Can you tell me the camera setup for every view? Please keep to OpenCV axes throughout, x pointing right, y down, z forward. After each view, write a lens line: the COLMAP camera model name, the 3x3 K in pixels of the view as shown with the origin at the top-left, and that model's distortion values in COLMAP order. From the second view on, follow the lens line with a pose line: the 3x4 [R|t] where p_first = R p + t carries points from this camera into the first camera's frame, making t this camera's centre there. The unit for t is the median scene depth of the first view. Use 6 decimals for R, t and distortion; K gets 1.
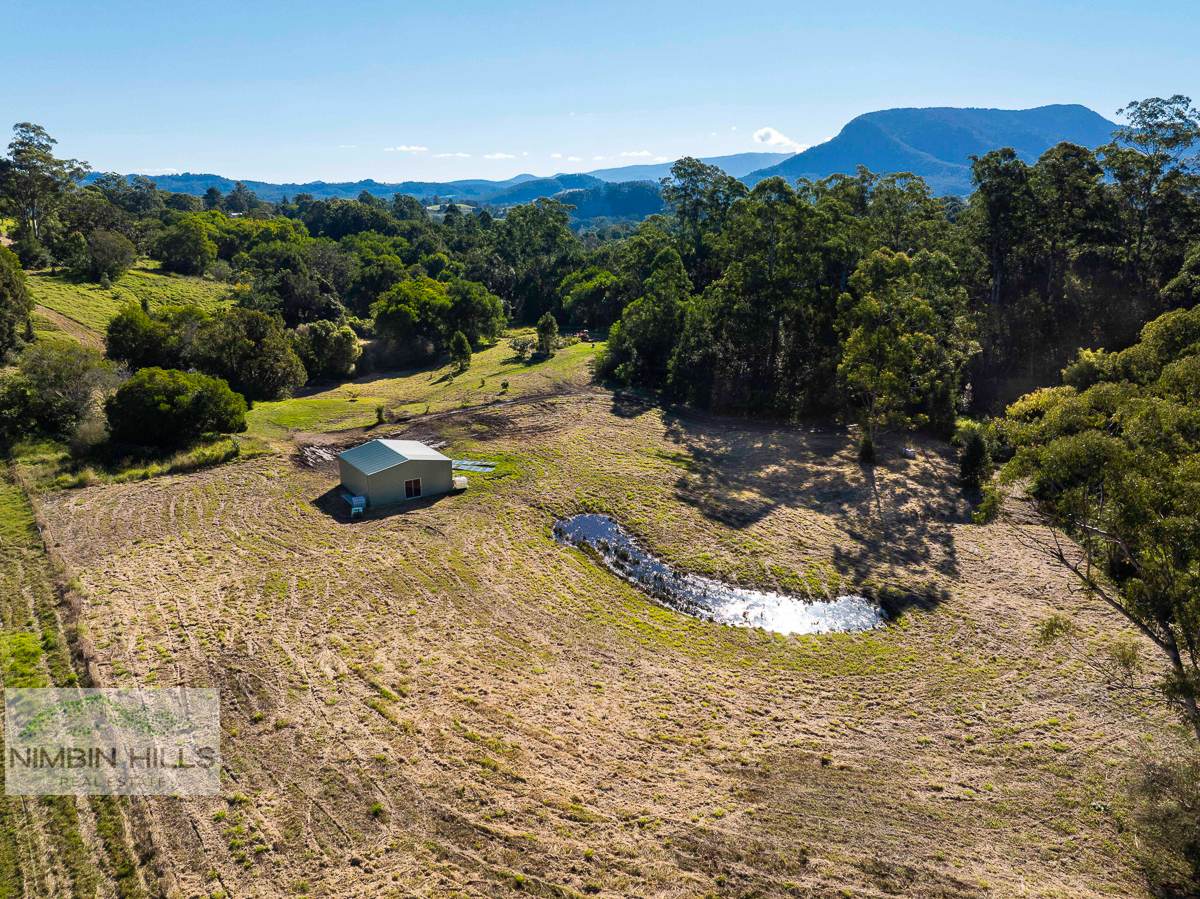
lens RADIAL K [[846.9, 0, 601.9], [0, 846.9, 452.5], [0, 0, 1]] dist [-0.051586, 0.025127]
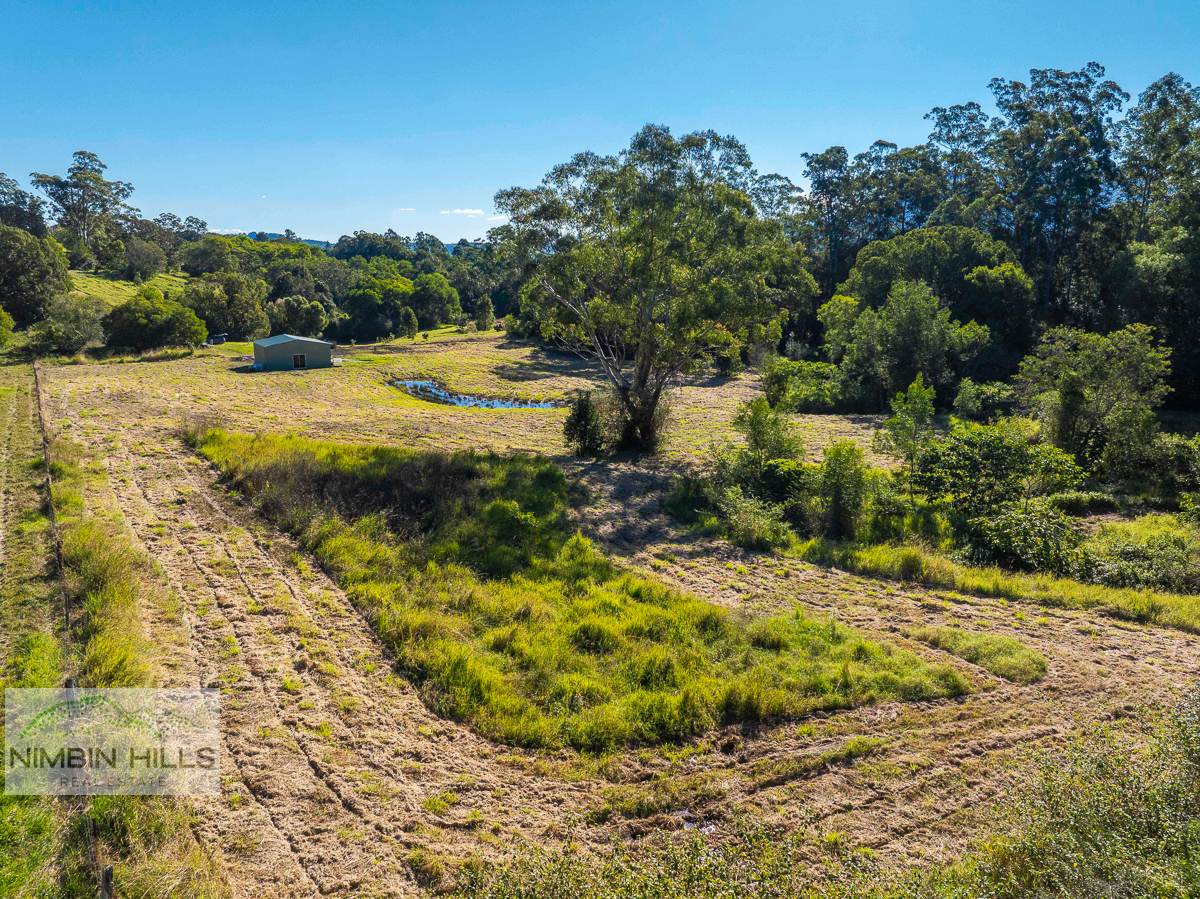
lens RADIAL K [[846.9, 0, 598.0], [0, 846.9, 446.3], [0, 0, 1]] dist [-0.051586, 0.025127]
pose [[0.998079, 0.015927, -0.059870, 0.137049], [-0.020295, 0.997120, -0.073071, 0.106430], [0.058534, 0.074146, 0.995528, -0.133797]]
